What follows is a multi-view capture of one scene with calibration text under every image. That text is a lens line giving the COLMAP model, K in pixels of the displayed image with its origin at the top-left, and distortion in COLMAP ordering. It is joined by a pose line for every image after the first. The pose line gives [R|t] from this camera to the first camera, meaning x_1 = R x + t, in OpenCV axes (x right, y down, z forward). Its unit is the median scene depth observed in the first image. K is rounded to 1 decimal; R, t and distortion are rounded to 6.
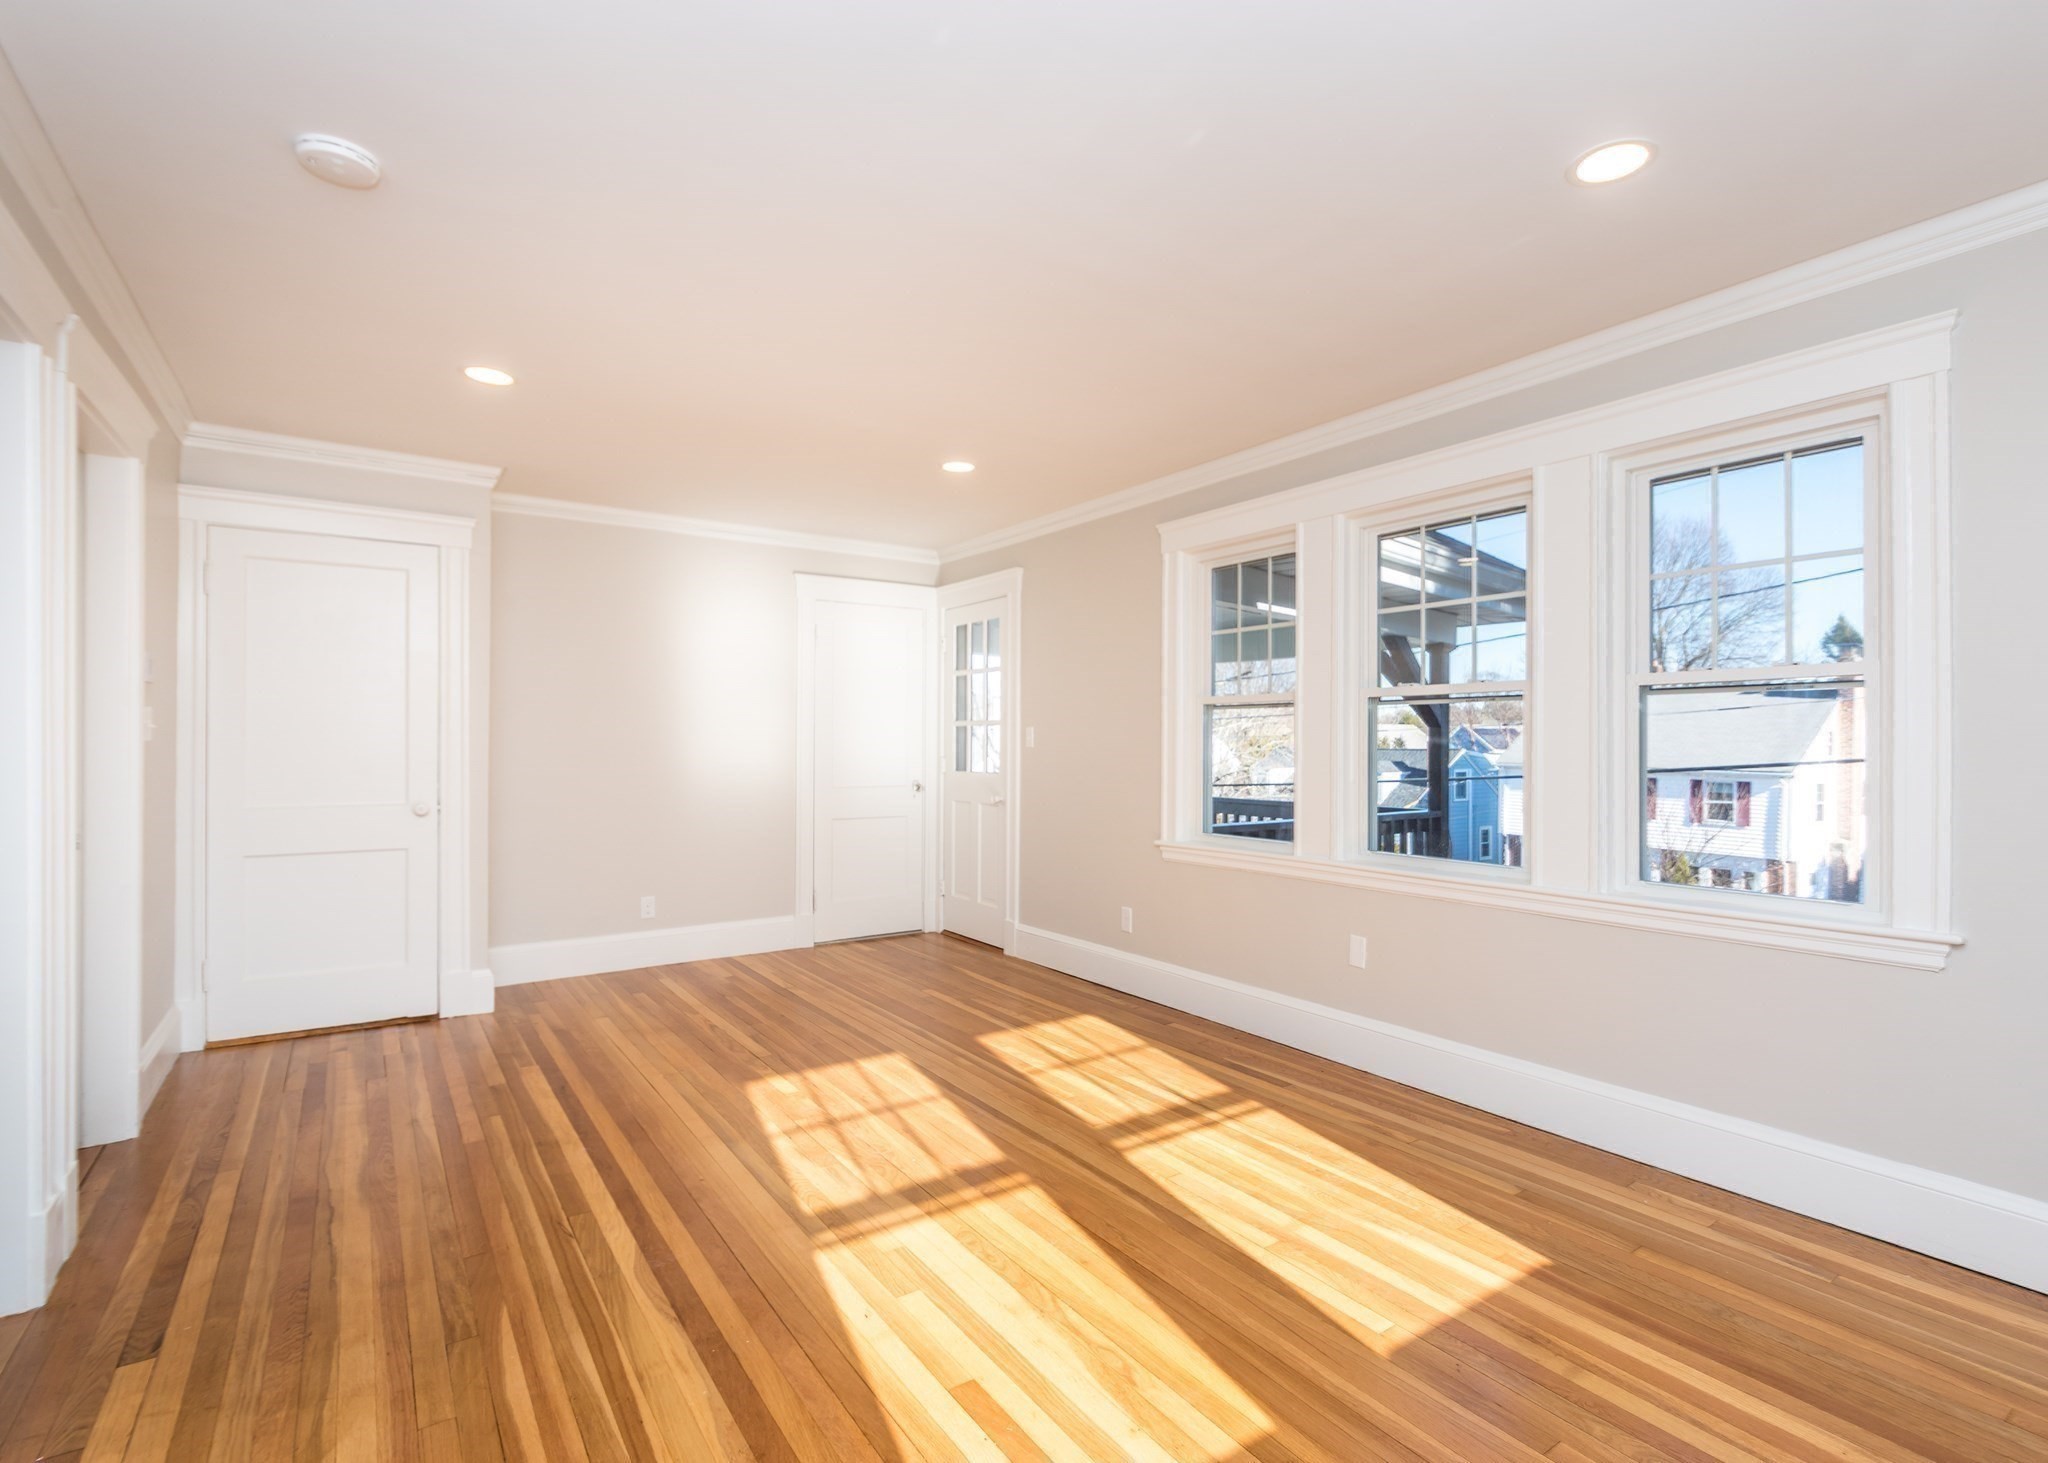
lens RADIAL K [[930.3, 0, 1065.6], [0, 930.3, 731.0], [0, 0, 1]] dist [0.000162, 0.000221]
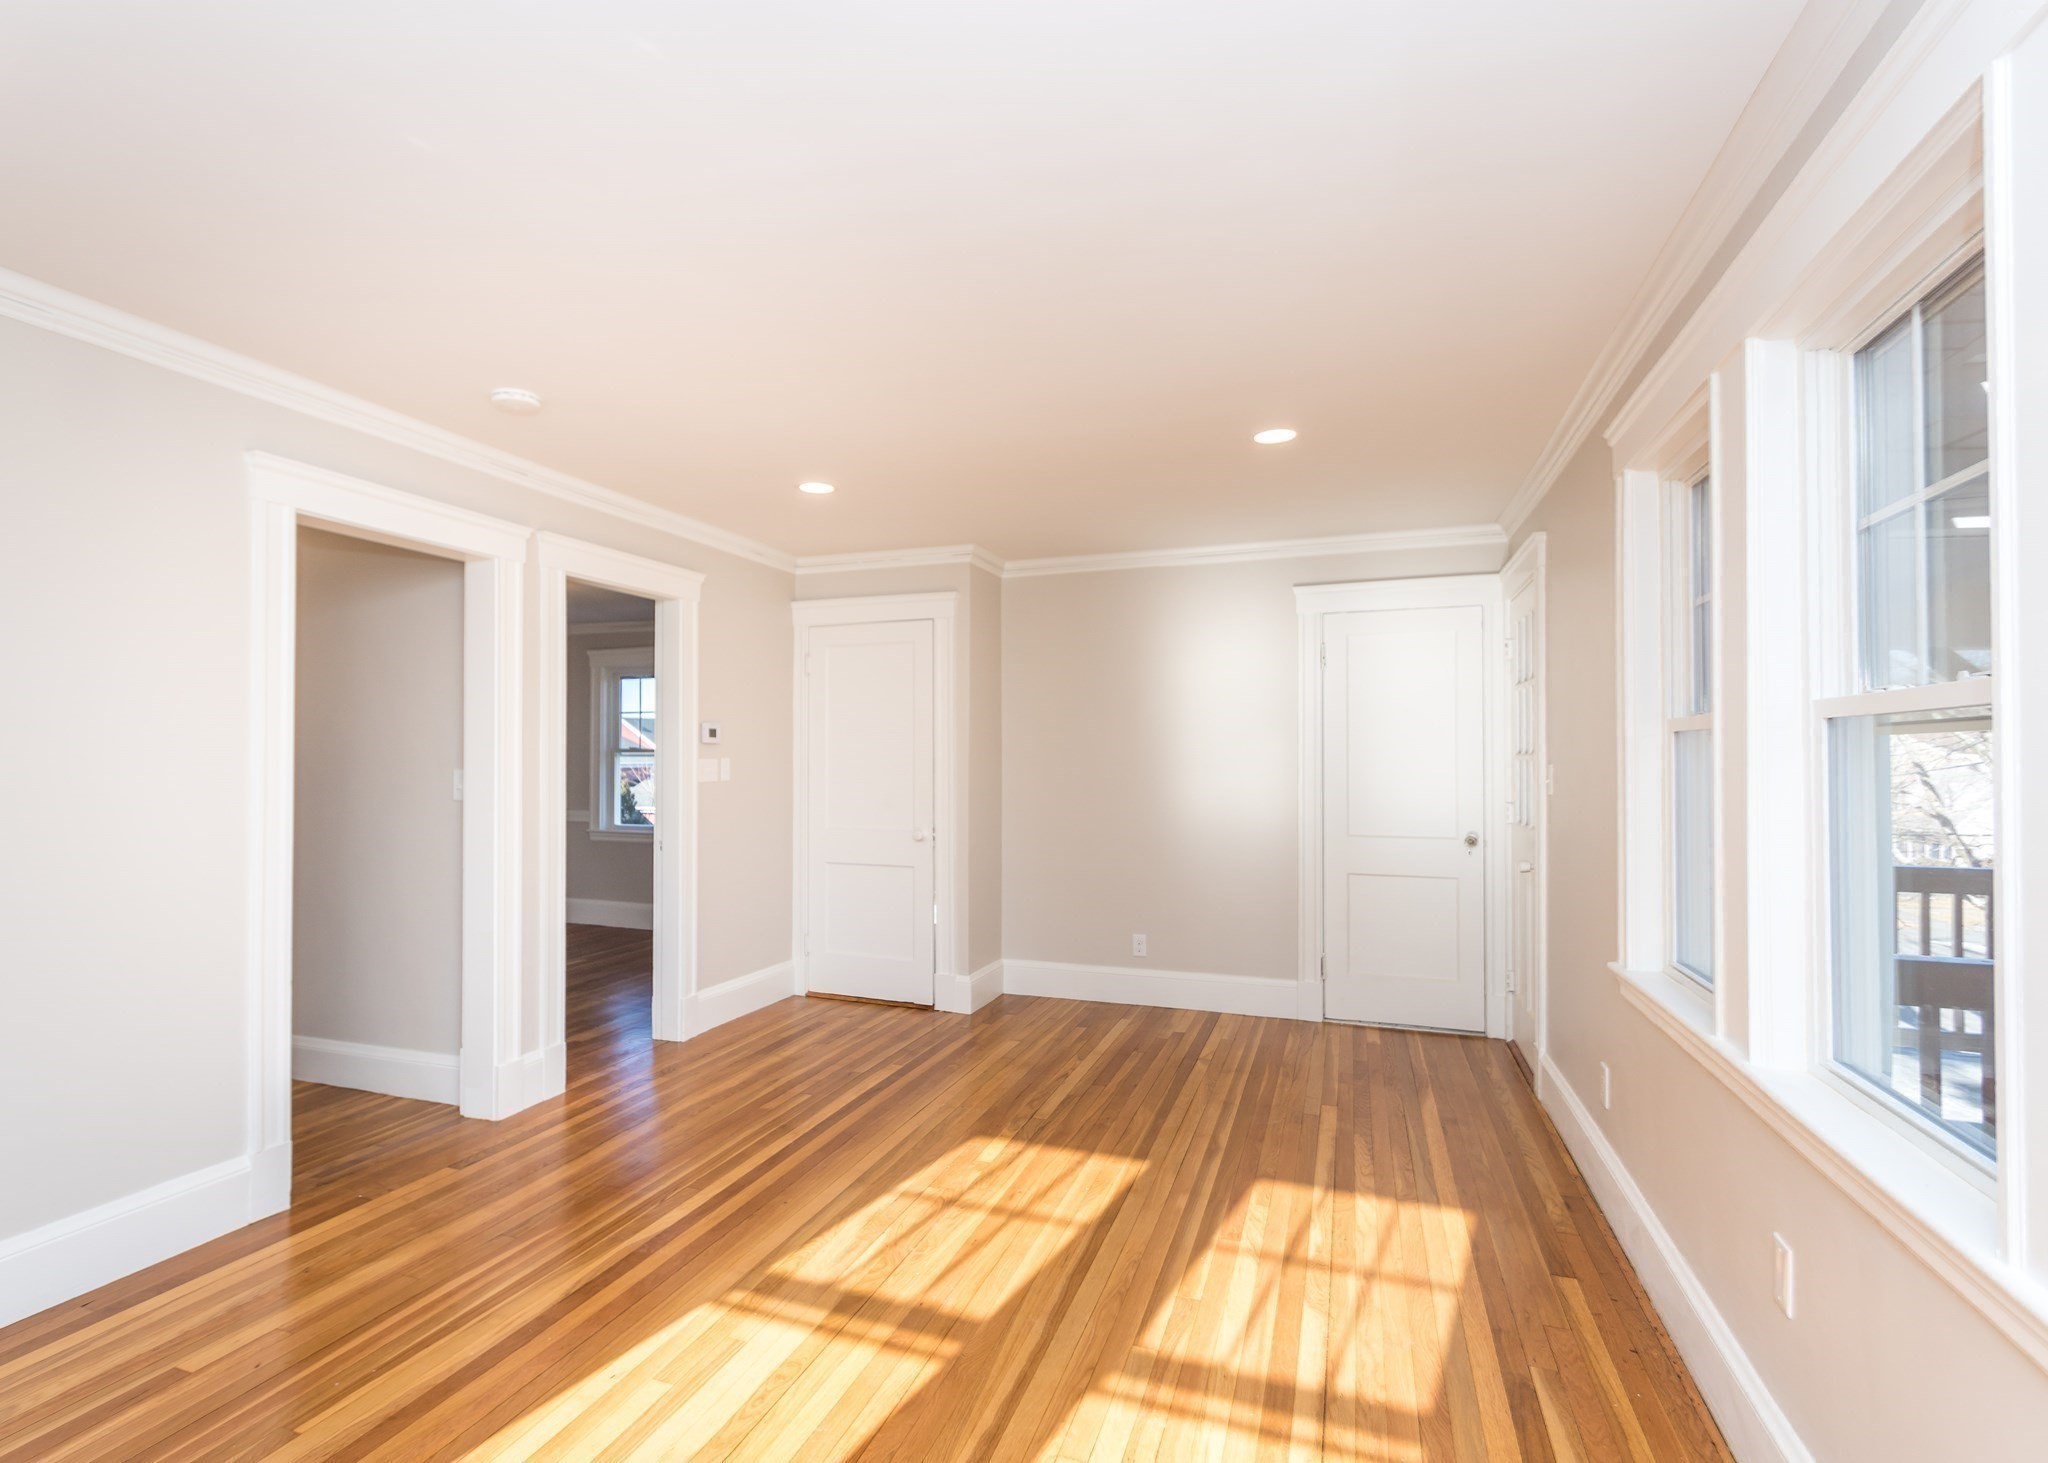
lens RADIAL K [[986.2, 0, 1009.2], [0, 986.2, 738.3], [0, 0, 1]] dist [0.002035, -0.001358]
pose [[0.561140, -0.022273, -0.827421, 0.578945], [0.008955, 0.999743, -0.020838, -0.019056], [0.827672, 0.004284, 0.561195, 0.475720]]
